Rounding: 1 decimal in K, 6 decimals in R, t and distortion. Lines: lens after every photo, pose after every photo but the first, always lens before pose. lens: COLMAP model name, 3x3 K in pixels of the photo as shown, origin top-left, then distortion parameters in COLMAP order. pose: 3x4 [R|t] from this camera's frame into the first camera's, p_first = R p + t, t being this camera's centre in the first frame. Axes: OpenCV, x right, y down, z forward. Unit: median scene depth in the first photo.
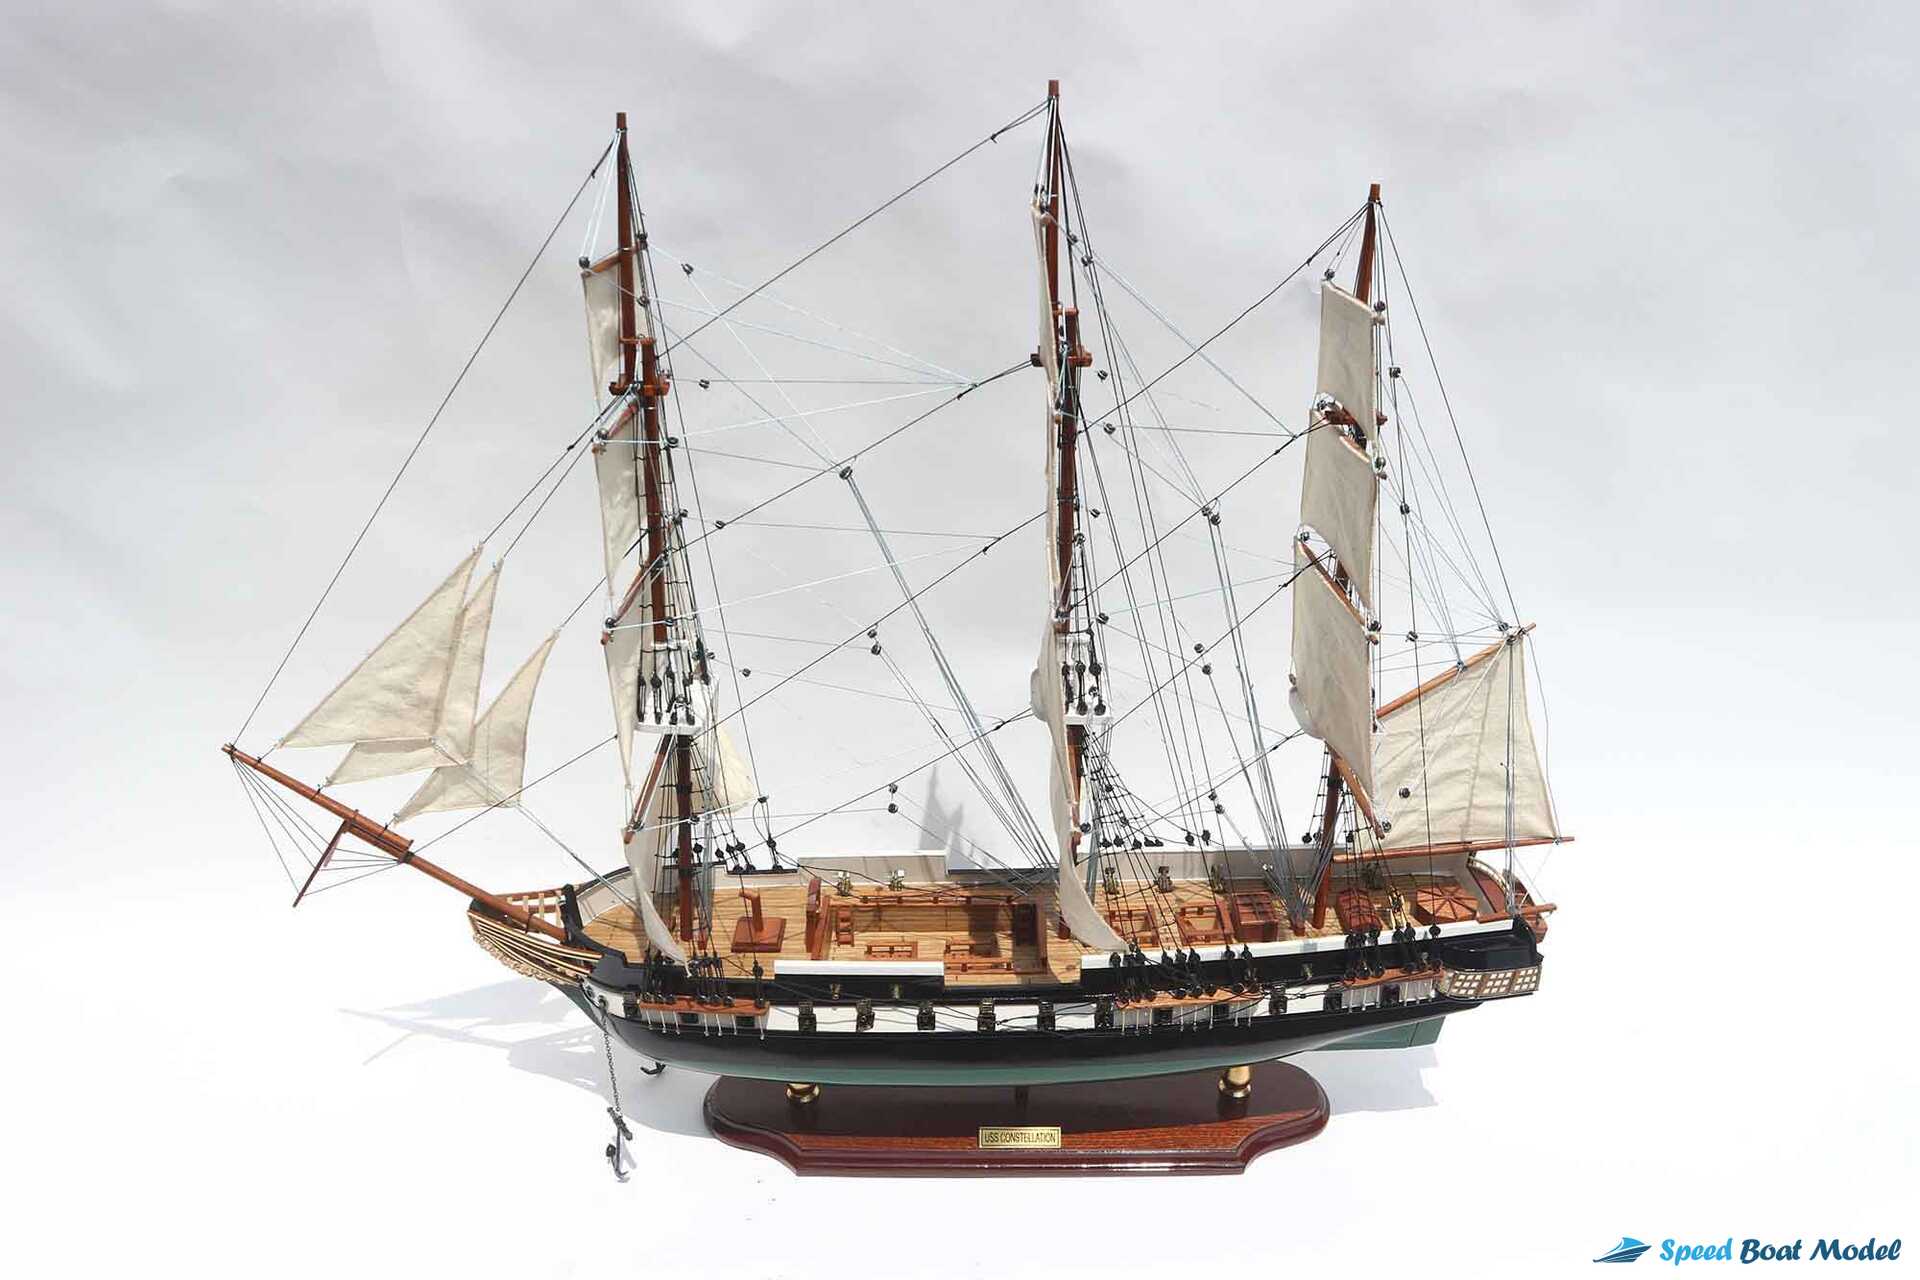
lens RADIAL K [[1340.6, 0, 955.2], [0, 1340.6, 631.4], [0, 0, 1]] dist [-0.121225, 0.081916]
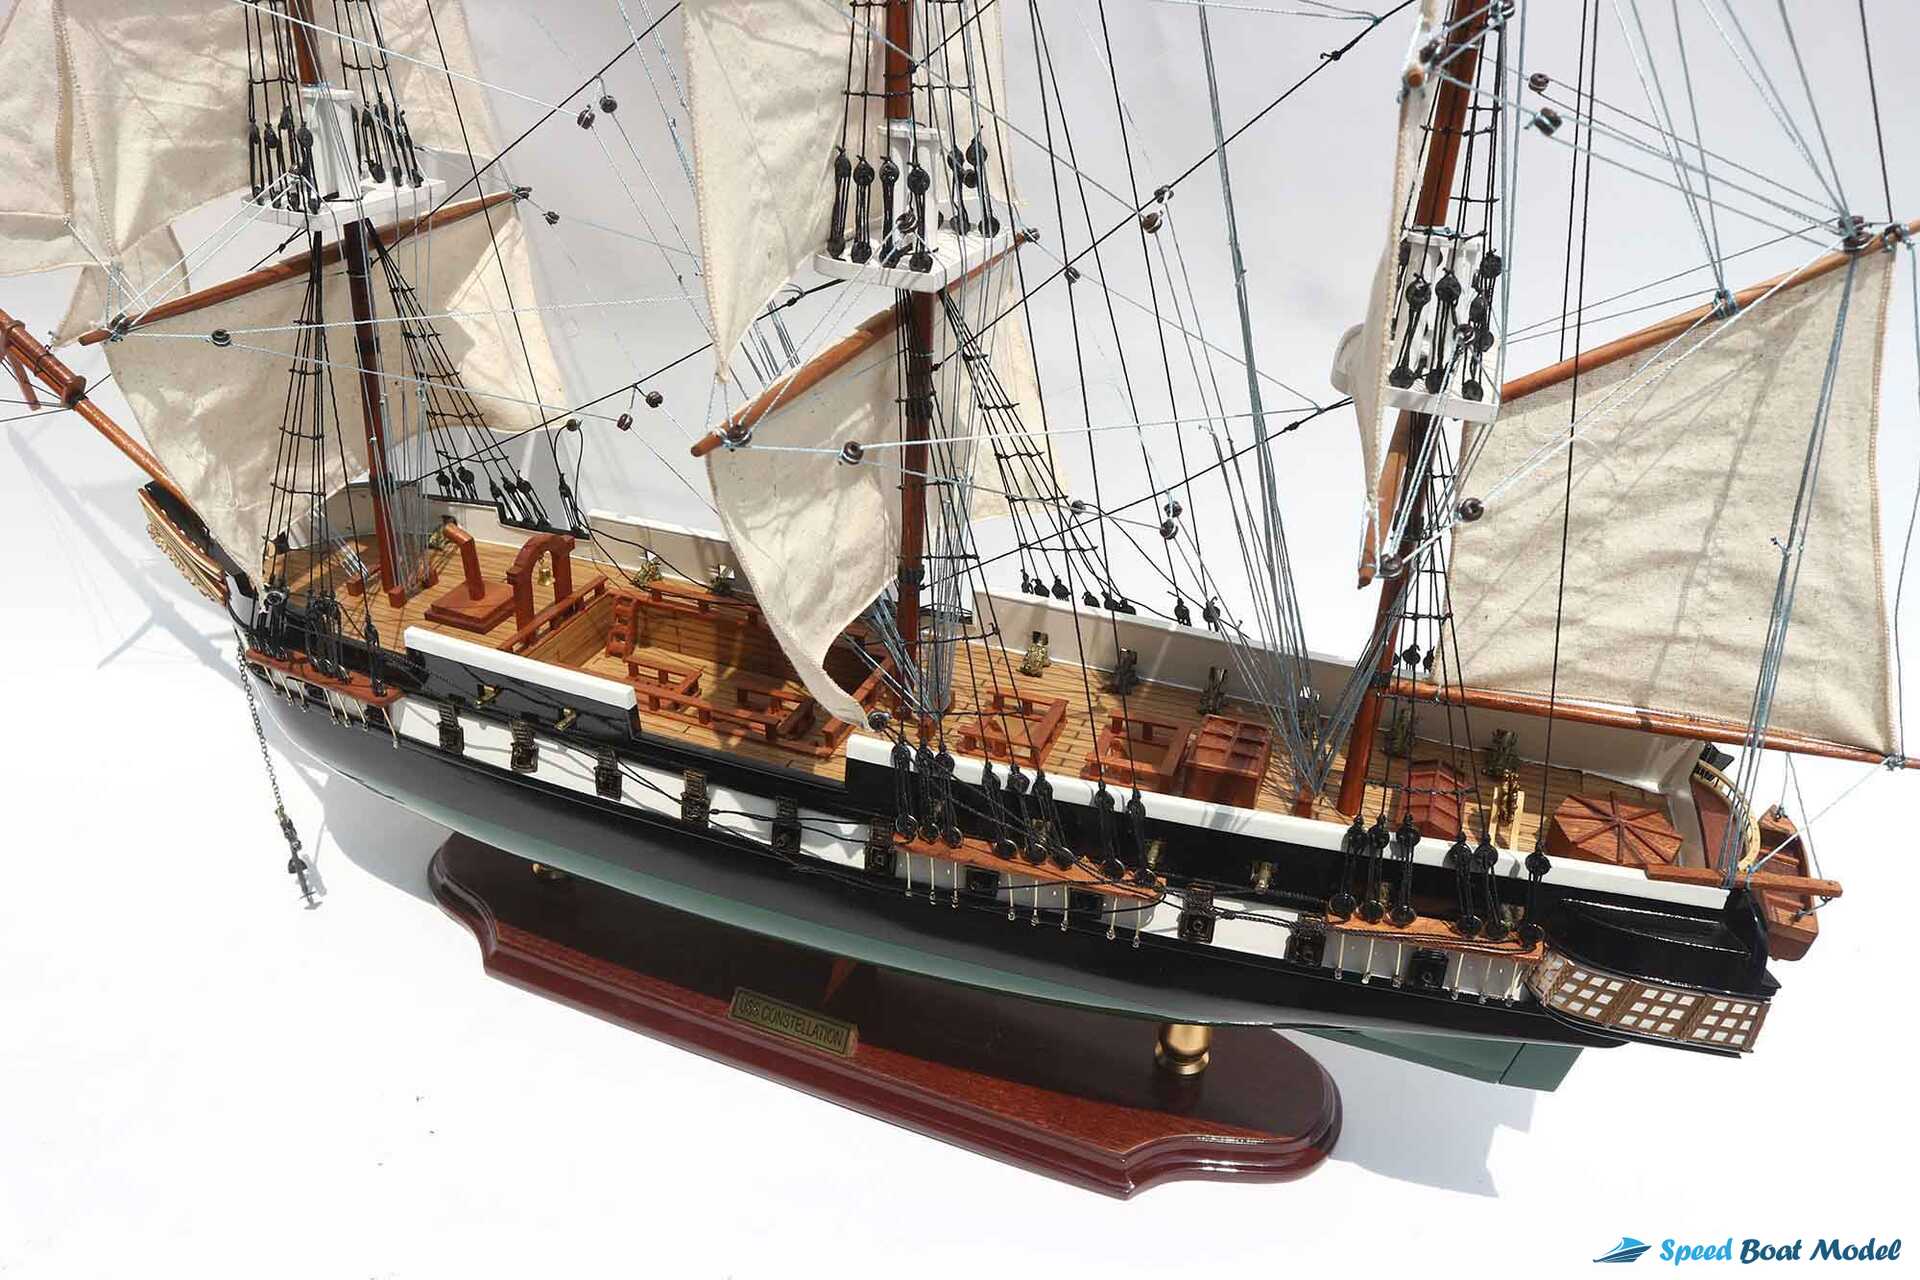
lens RADIAL K [[1340.6, 0, 955.2], [0, 1340.6, 631.4], [0, 0, 1]] dist [-0.121225, 0.081916]
pose [[0.929524, 0.211802, -0.301869, 0.291386], [-0.181041, 0.975265, 0.126815, 0.122693], [0.321262, -0.063227, 0.944877, 0.487655]]
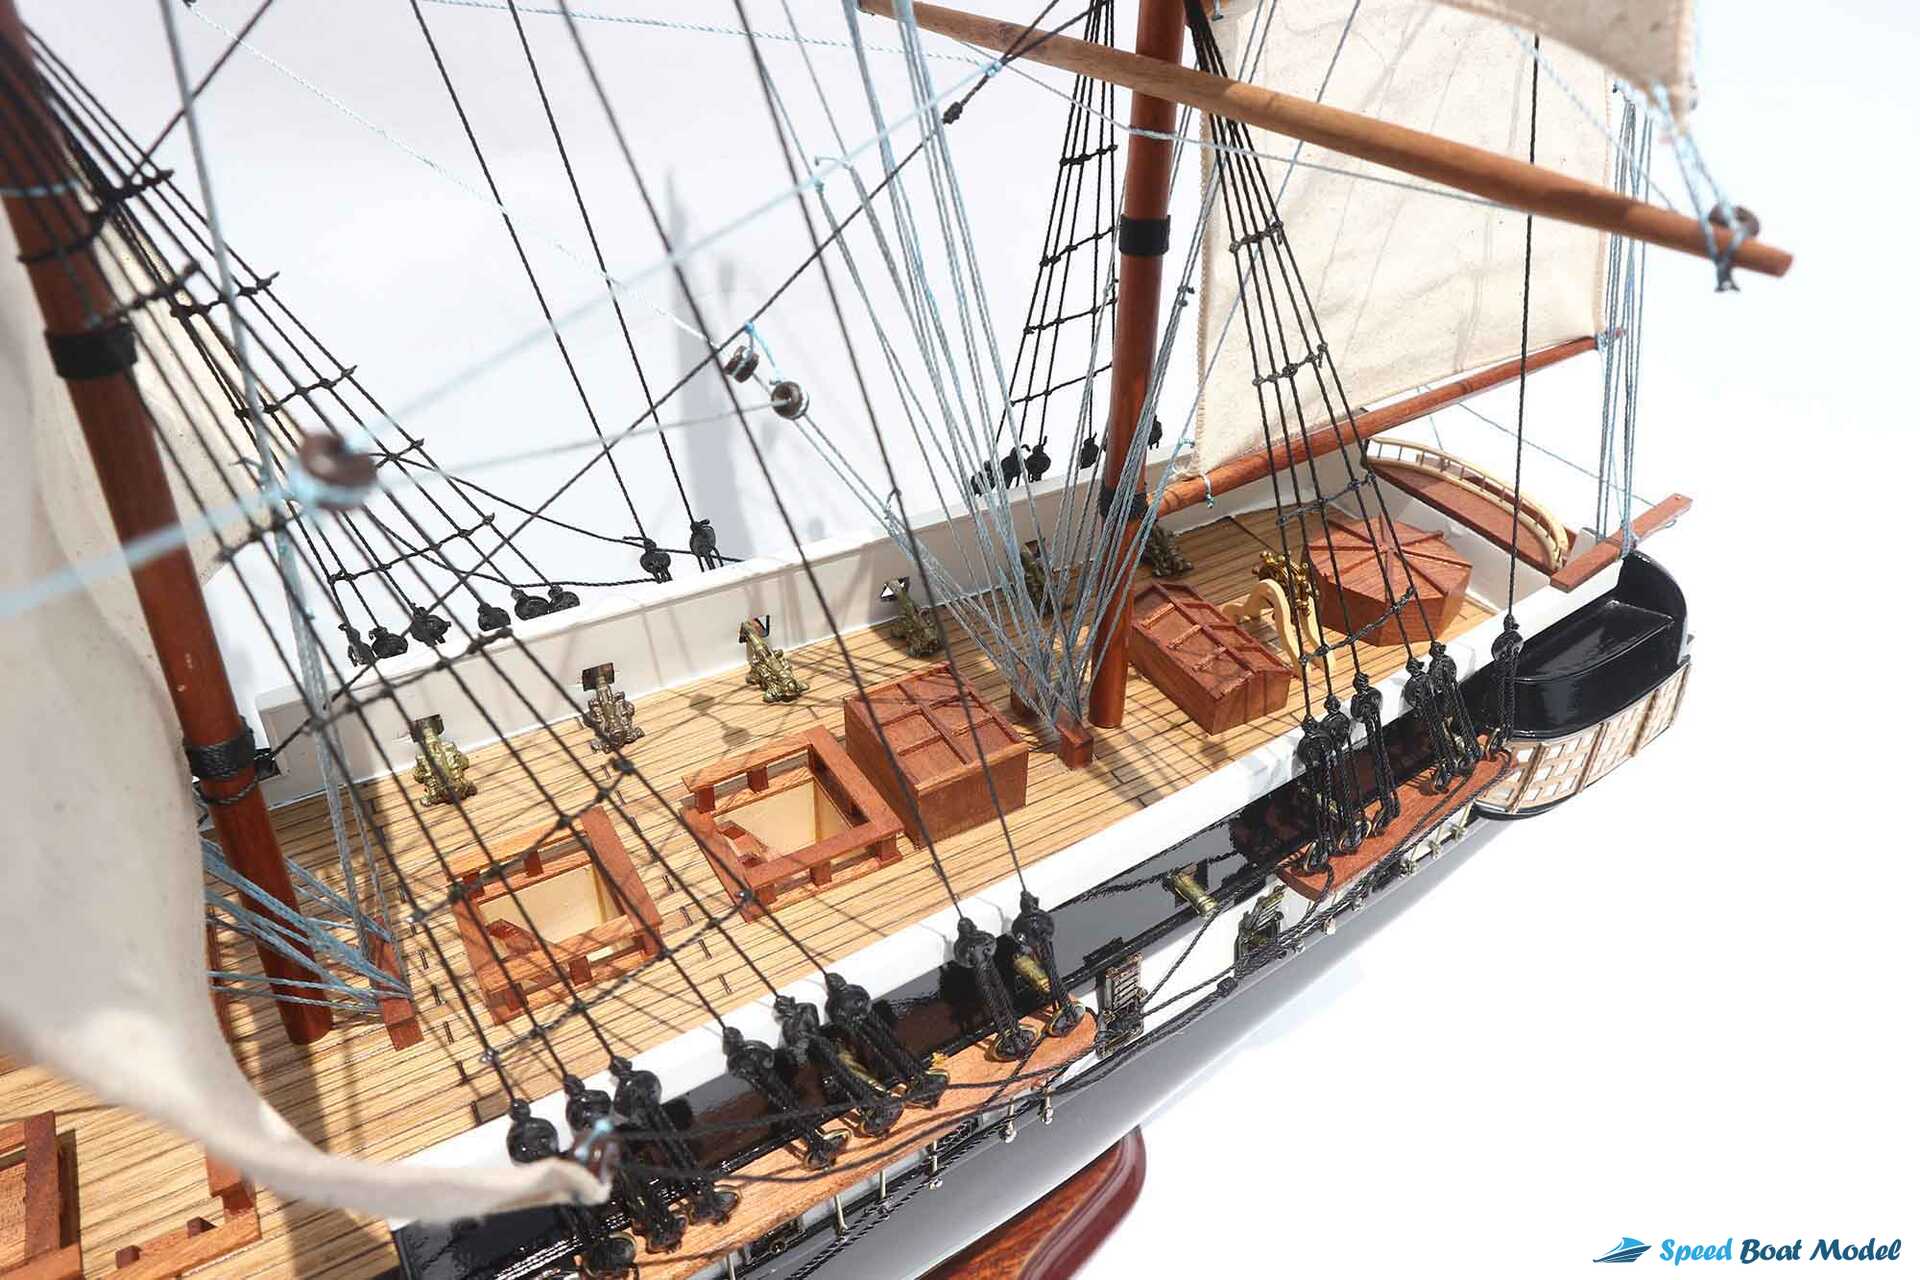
lens RADIAL K [[1340.6, 0, 955.2], [0, 1340.6, 631.4], [0, 0, 1]] dist [-0.121225, 0.081916]
pose [[0.860329, -0.259908, 0.438499, 0.105956], [0.171721, 0.957738, 0.230757, 0.124647], [-0.479943, -0.123228, 0.868602, 0.774386]]
